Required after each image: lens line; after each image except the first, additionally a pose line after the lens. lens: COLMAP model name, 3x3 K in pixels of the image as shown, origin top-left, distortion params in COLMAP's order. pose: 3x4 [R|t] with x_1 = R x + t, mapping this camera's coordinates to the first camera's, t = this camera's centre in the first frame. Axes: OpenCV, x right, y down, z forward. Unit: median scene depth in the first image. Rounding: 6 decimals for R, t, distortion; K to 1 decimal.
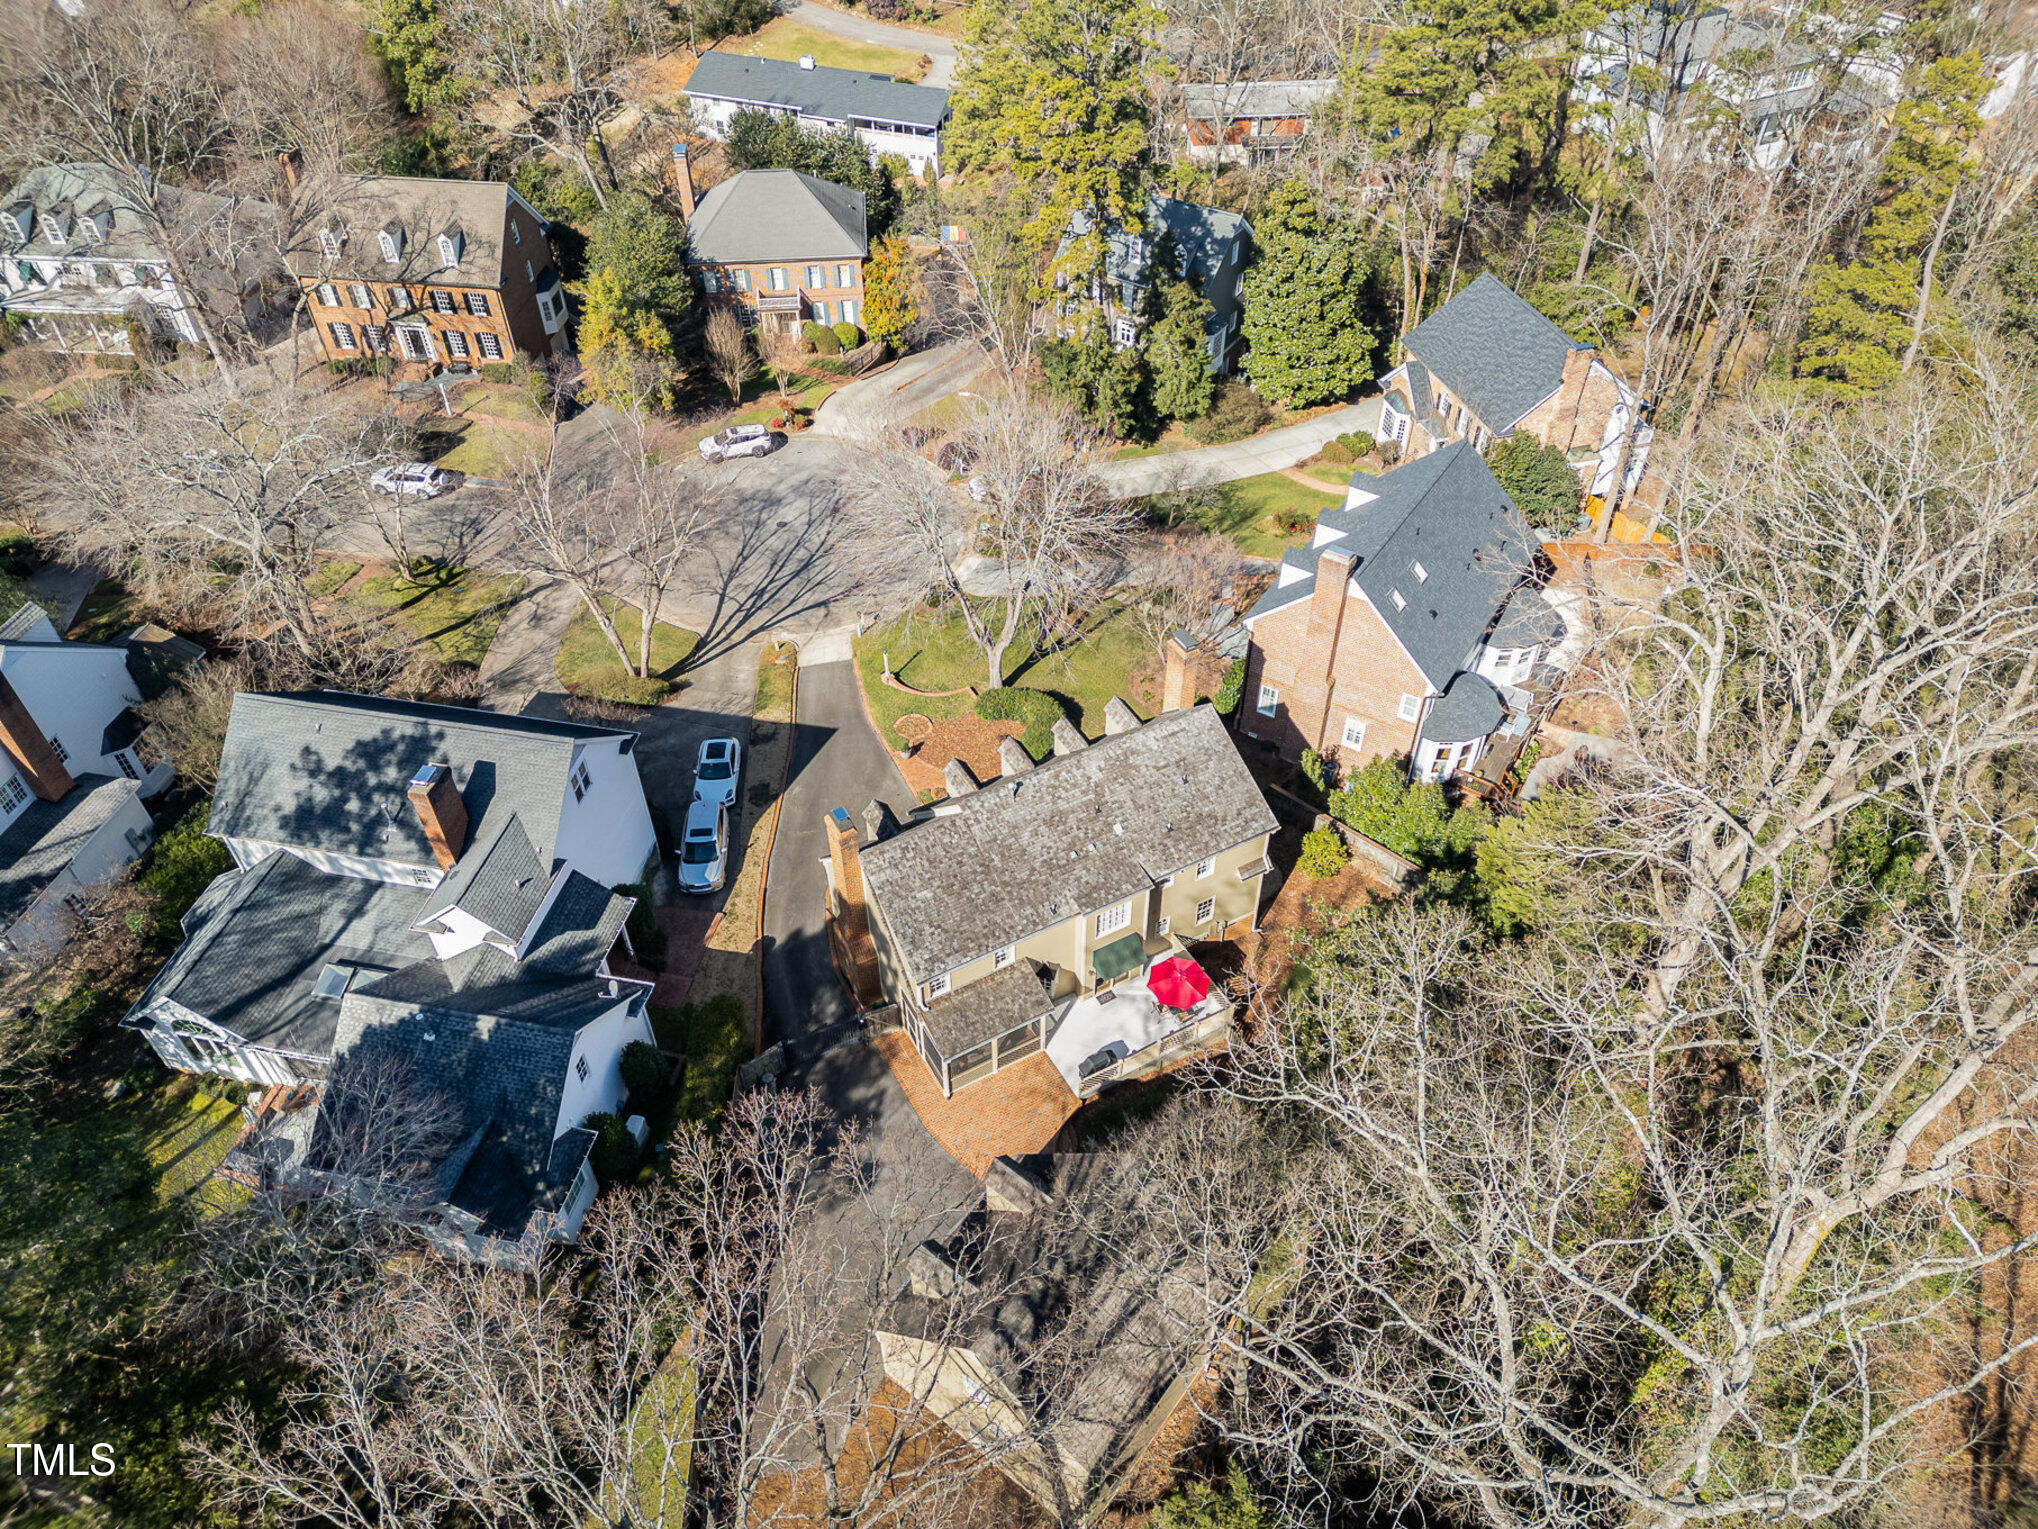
lens RADIAL K [[1414.0, 0, 1022.8], [0, 1414.0, 773.8], [0, 0, 1]] dist [0.079252, -0.053760]
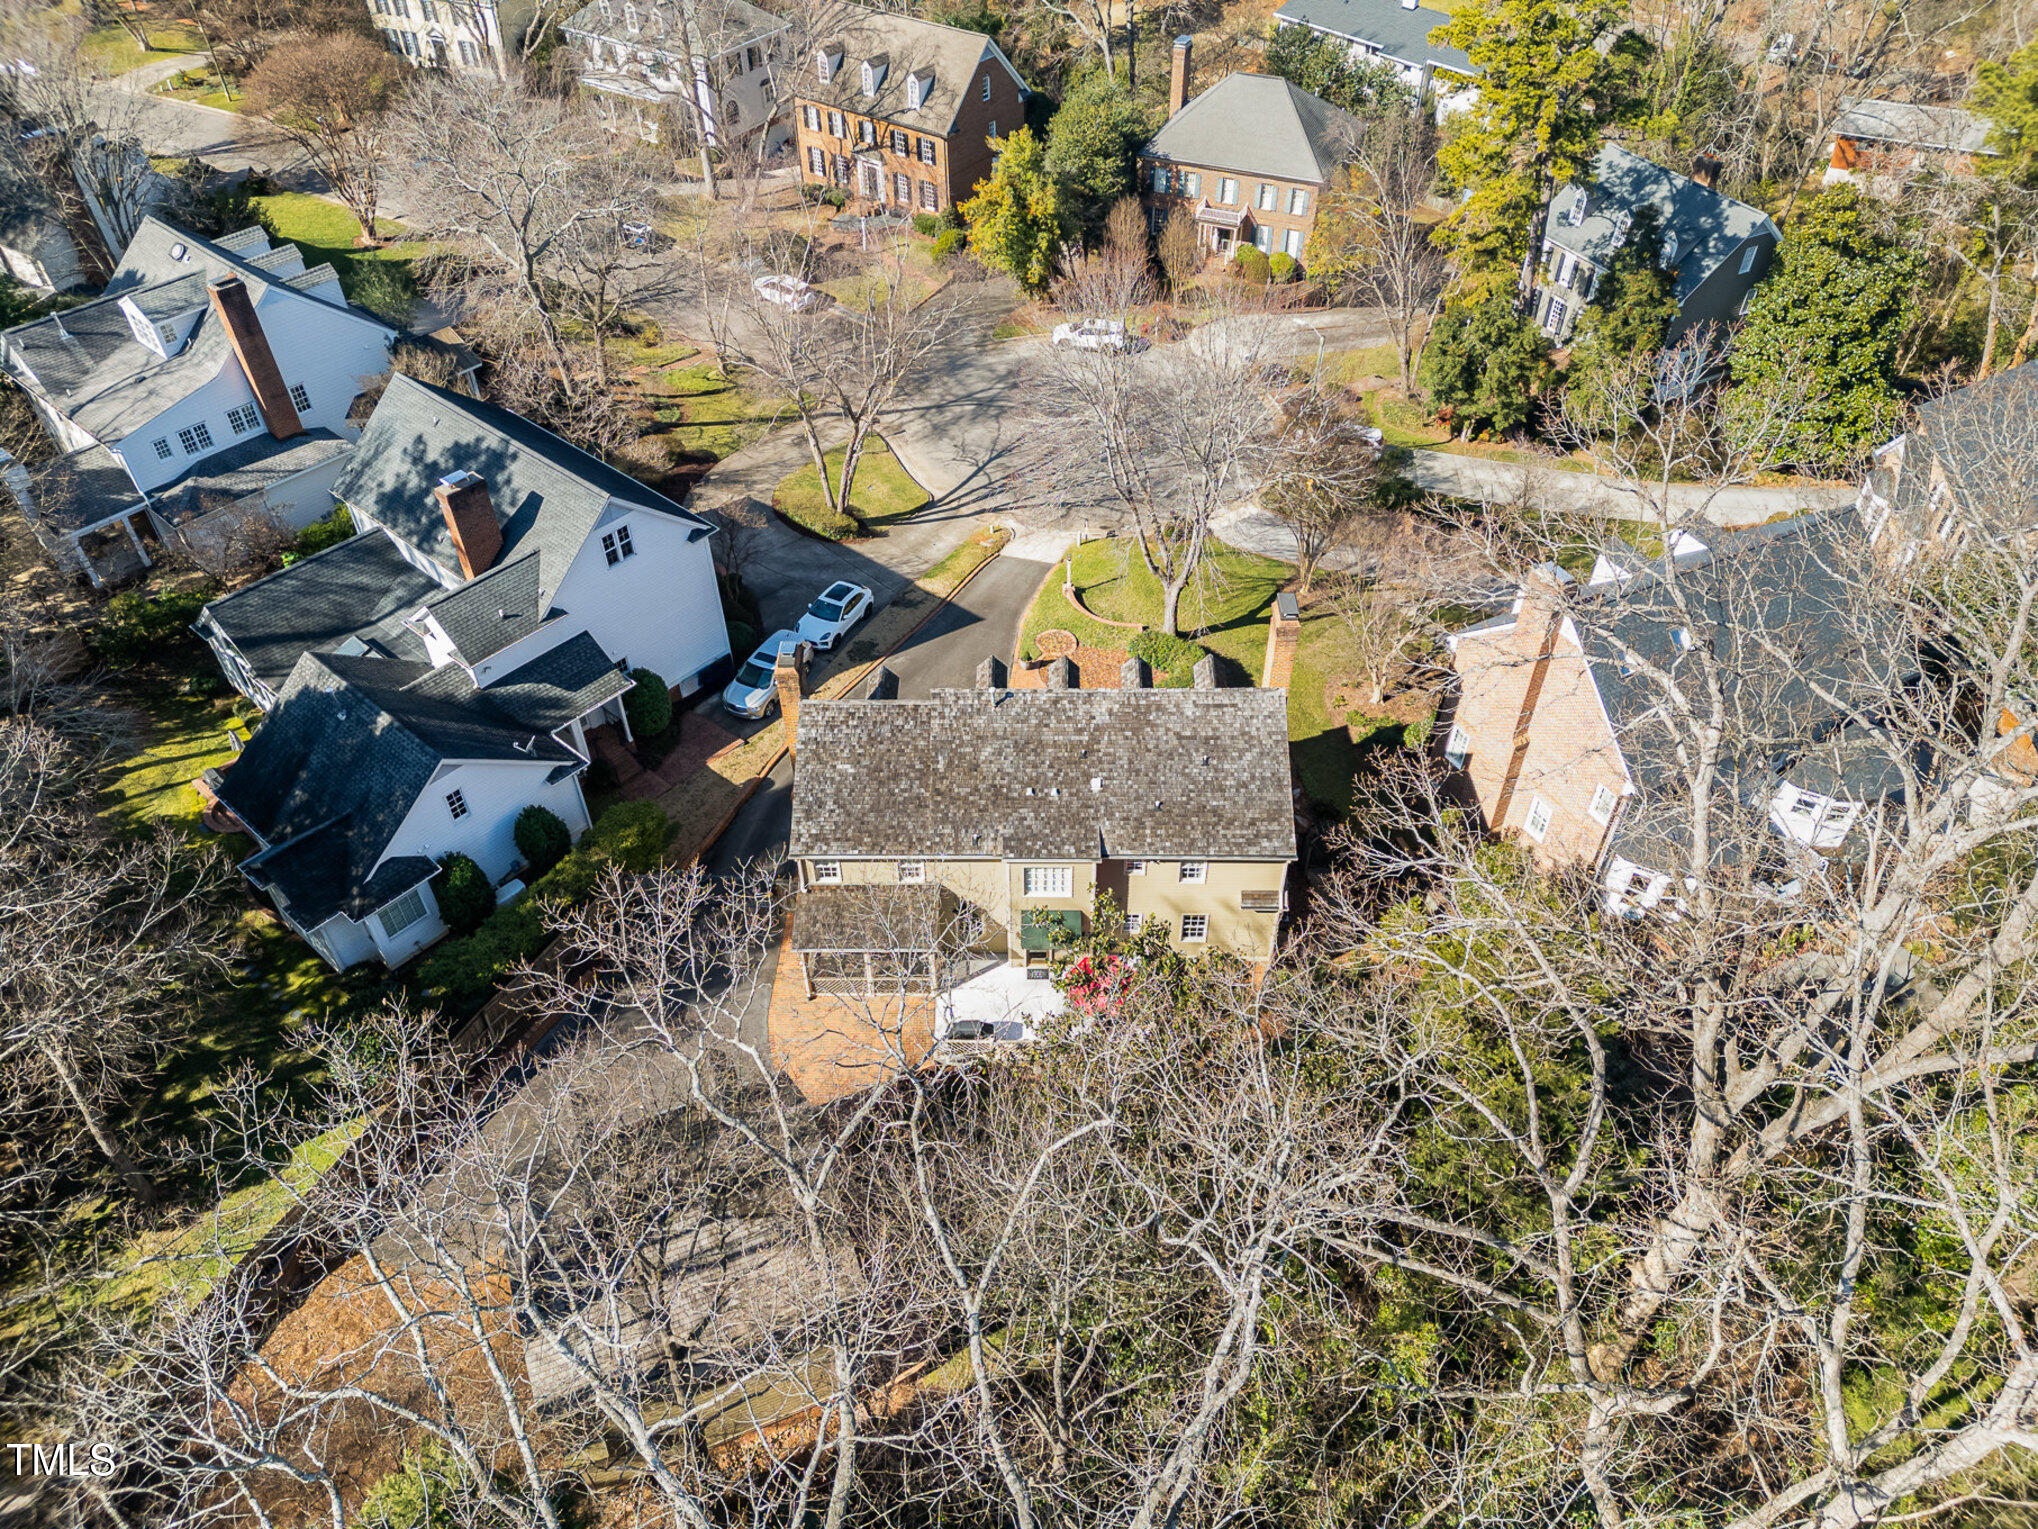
lens RADIAL K [[1414.0, 0, 1020.2], [0, 1414.0, 771.0], [0, 0, 1]] dist [0.079252, -0.053760]
pose [[0.869867, 0.341541, -0.355923, 0.233350], [-0.344192, 0.937104, 0.058040, -0.000789], [0.353360, 0.072019, 0.932711, 0.150909]]
